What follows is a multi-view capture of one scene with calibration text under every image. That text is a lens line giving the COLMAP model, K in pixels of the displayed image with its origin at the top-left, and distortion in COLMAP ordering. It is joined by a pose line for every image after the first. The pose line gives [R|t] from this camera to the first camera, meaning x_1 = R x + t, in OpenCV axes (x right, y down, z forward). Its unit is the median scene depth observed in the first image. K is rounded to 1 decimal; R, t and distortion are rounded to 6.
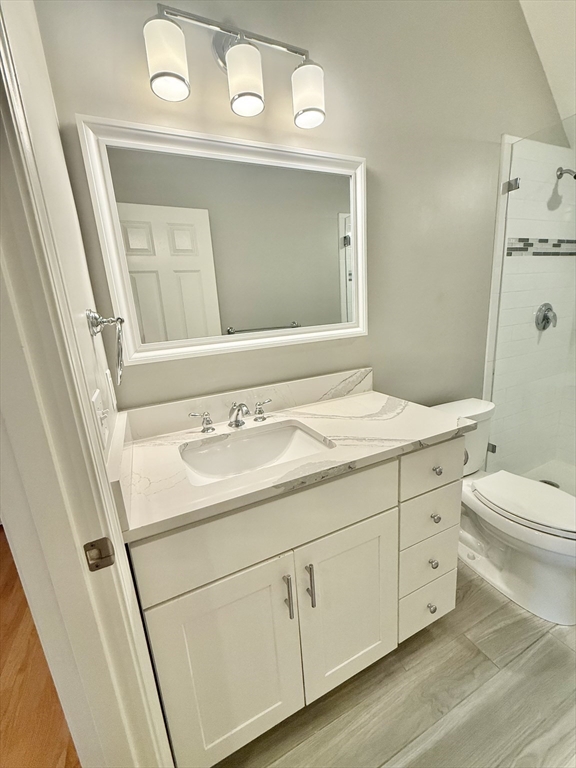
lens RADIAL K [[305.5, 0, 288.0], [0, 305.5, 384.0], [0, 0, 1]] dist [-0.001255, 0.000651]
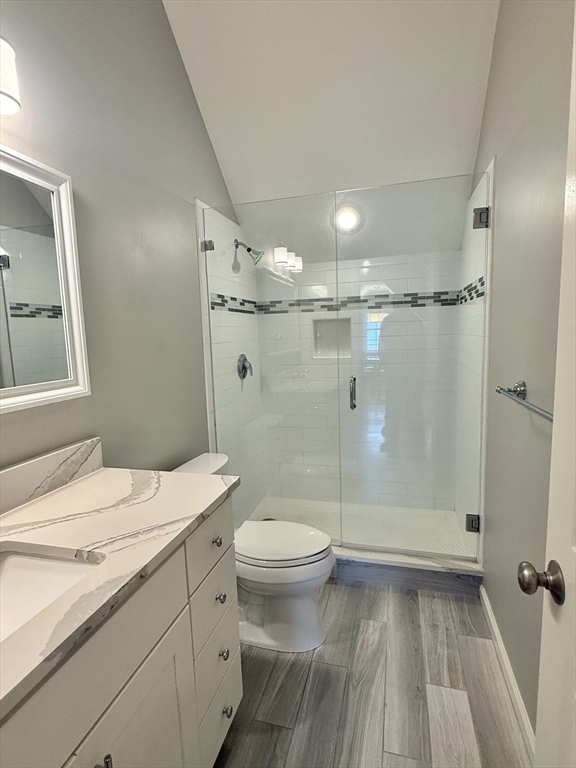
lens RADIAL K [[403.8, 0, 238.8], [0, 403.8, 384.7], [0, 0, 1]] dist [0.002351, -0.000041]
pose [[0.669598, -0.055140, 0.740674, -0.252310], [0.165508, 0.983243, -0.076427, -0.052385], [-0.724048, 0.173762, 0.667504, 0.071619]]
